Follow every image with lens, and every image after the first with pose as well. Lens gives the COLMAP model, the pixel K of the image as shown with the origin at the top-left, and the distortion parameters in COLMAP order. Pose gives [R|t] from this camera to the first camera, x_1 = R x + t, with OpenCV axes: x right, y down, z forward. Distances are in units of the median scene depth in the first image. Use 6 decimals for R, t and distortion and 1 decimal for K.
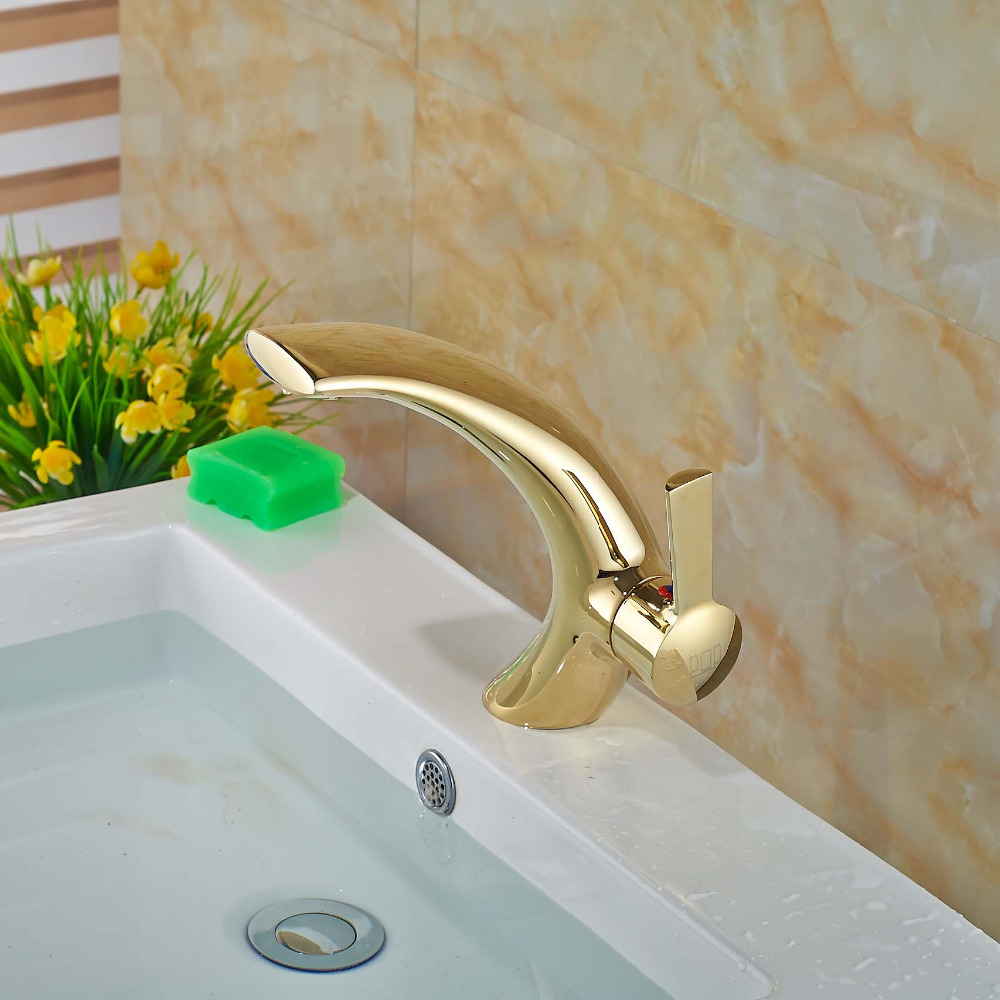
lens RADIAL K [[3521.0, 0, 502.1], [0, 3521.0, 507.3], [0, 0, 1]] dist [0.042603, 0.000000]
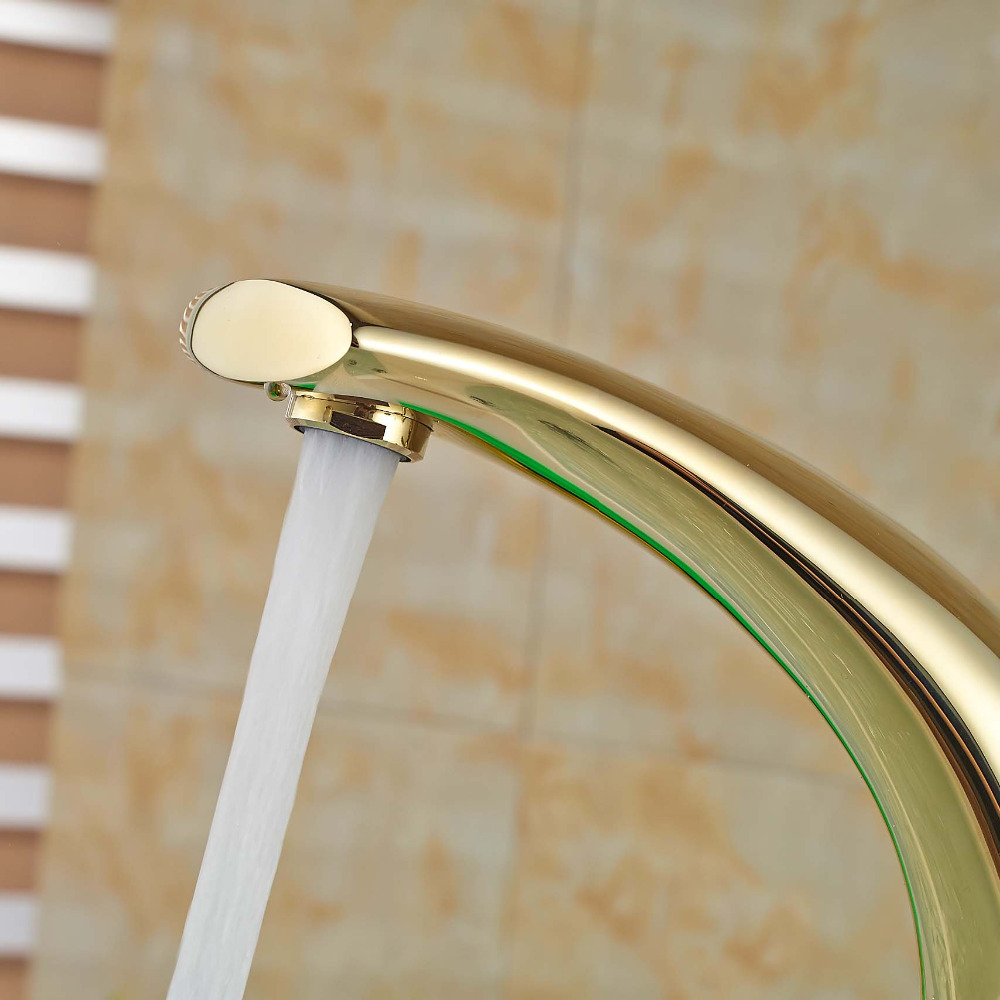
lens RADIAL K [[3521.0, 0, 499.2], [0, 3521.0, 499.9], [0, 0, 1]] dist [0.042603, 0.000000]
pose [[0.997376, 0.067090, -0.027195, -0.017755], [-0.072267, 0.900643, -0.428508, 0.107526], [-0.004255, 0.429349, 0.903129, 0.512524]]
